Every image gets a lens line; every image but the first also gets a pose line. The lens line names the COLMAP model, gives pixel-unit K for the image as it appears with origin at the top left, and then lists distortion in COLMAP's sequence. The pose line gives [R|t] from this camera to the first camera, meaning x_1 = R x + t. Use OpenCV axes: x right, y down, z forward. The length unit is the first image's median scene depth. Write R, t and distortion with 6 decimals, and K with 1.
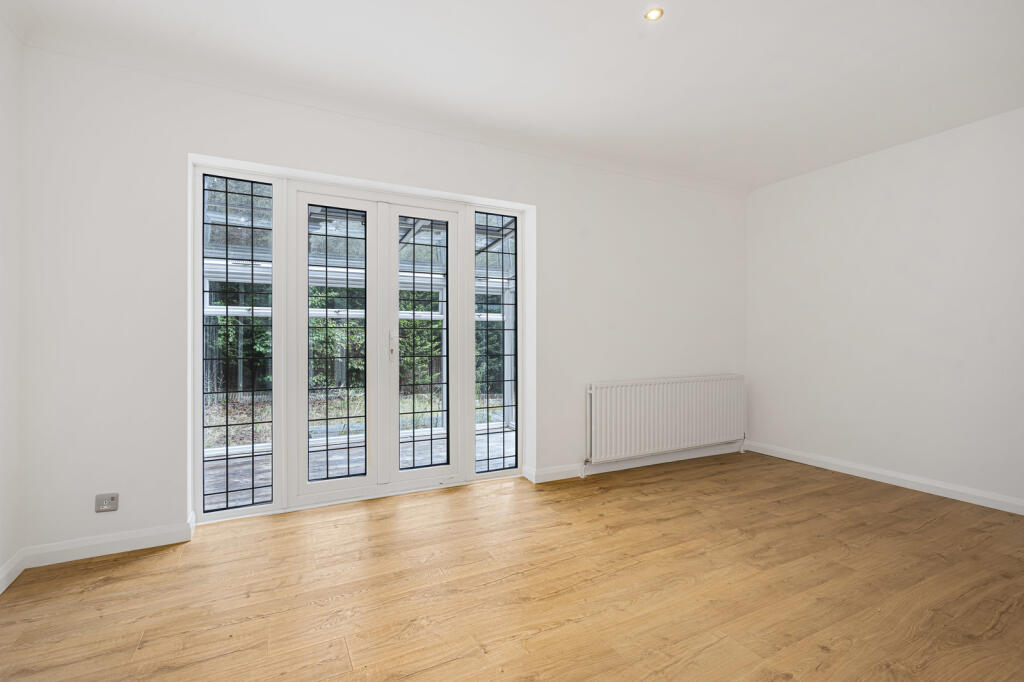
lens RADIAL K [[486.0, 0, 512.0], [0, 486.0, 341.0], [0, 0, 1]] dist [0.001440, 0.000337]
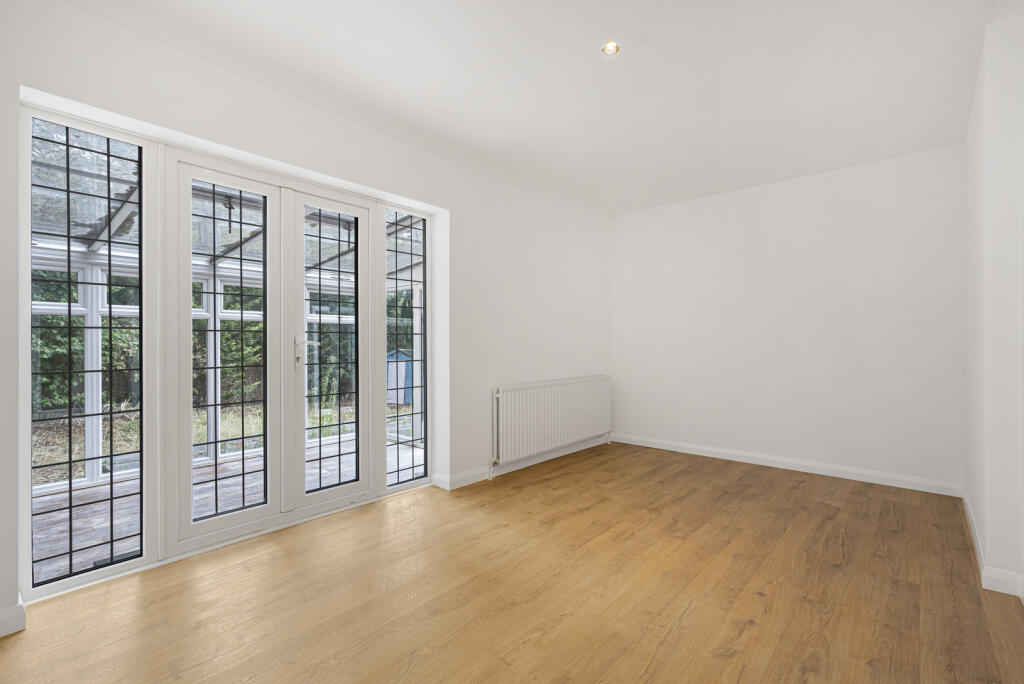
lens RADIAL K [[482.8, 0, 512.0], [0, 482.8, 342.0], [0, 0, 1]] dist [0.024299, 0.000401]
pose [[0.925595, 0.001291, 0.378514, -0.224731], [0.000615, 0.999988, -0.004917, -0.005000], [-0.378516, 0.004784, 0.925583, 0.040706]]
